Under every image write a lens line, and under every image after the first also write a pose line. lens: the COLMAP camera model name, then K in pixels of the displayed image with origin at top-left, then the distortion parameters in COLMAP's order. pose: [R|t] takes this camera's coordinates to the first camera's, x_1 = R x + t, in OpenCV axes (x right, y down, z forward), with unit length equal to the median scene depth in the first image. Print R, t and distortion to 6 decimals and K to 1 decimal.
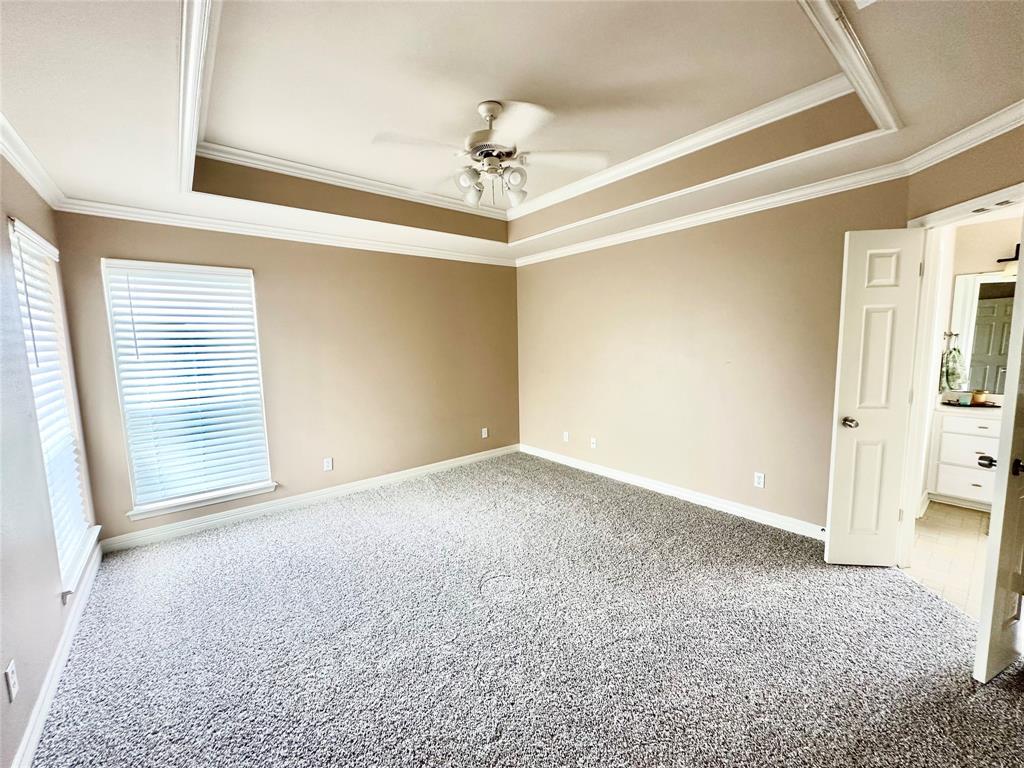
lens RADIAL K [[410.7, 0, 517.3], [0, 410.7, 383.7], [0, 0, 1]] dist [-0.003785, 0.001068]
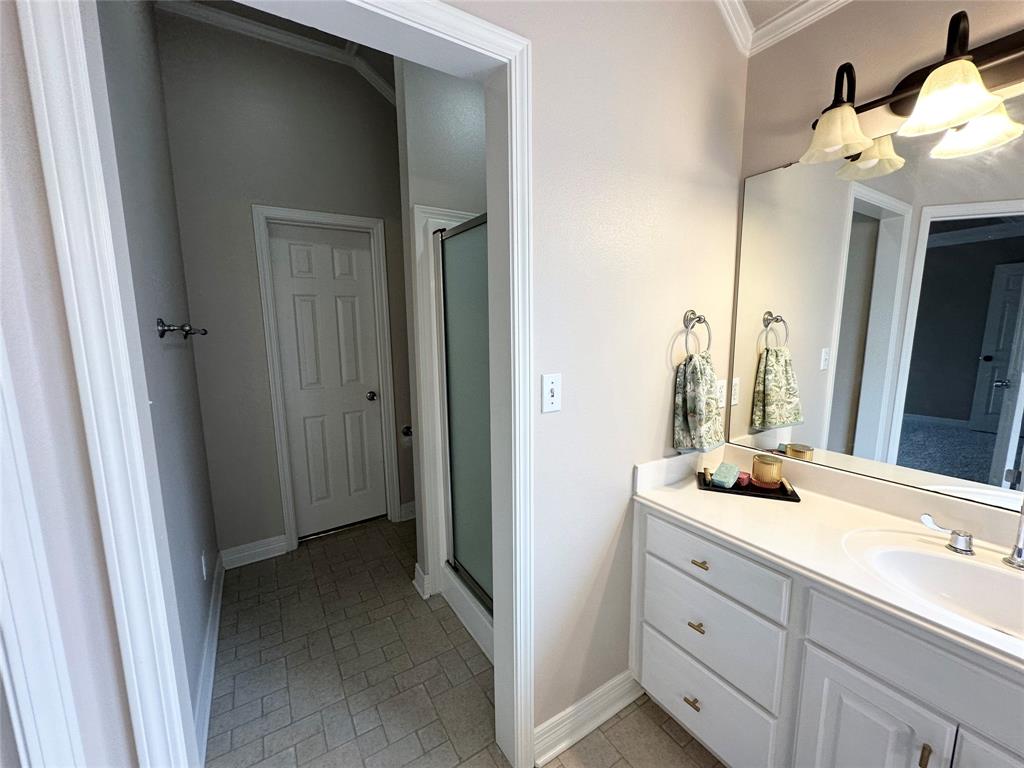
lens RADIAL K [[410.7, 0, 509.7], [0, 410.7, 382.3], [0, 0, 1]] dist [-0.003785, 0.001068]
pose [[0.991434, 0.029990, -0.127120, 0.923417], [-0.025242, 0.998928, 0.038797, -0.064749], [0.128147, -0.035256, 0.991128, 0.559407]]
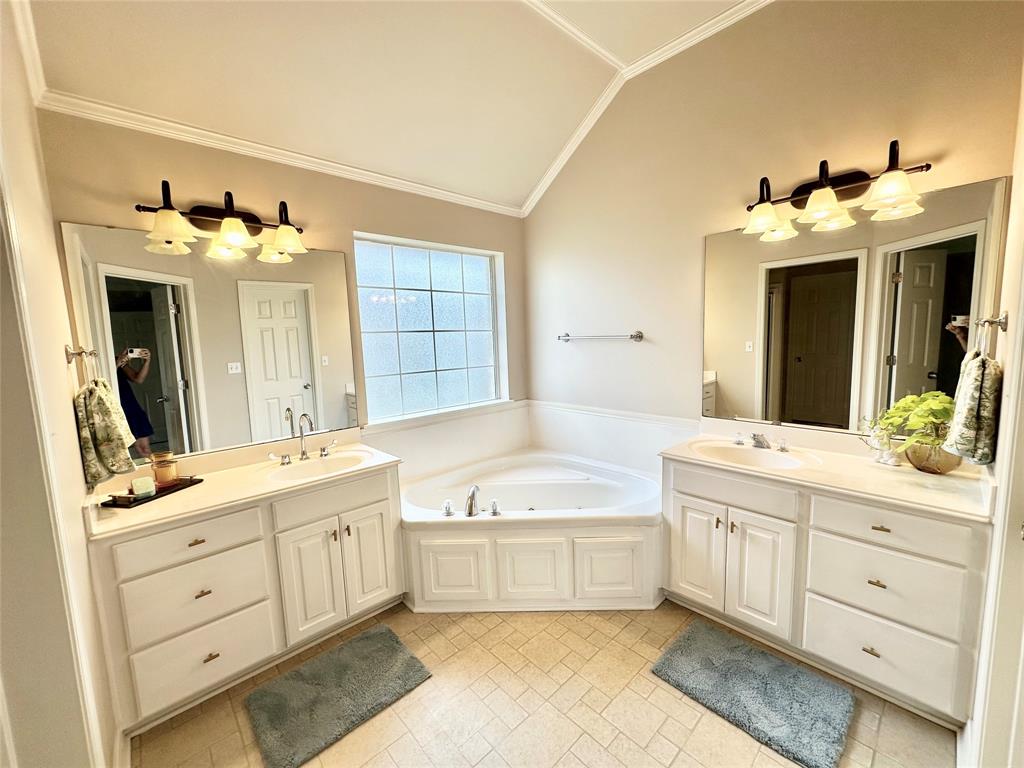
lens RADIAL K [[410.7, 0, 517.7], [0, 410.7, 383.7], [0, 0, 1]] dist [-0.003785, 0.001068]
pose [[-0.055097, -0.085477, 0.994816, 0.602104], [0.151113, 0.984139, 0.092929, -0.057527], [-0.986980, 0.155449, -0.041306, 0.569918]]
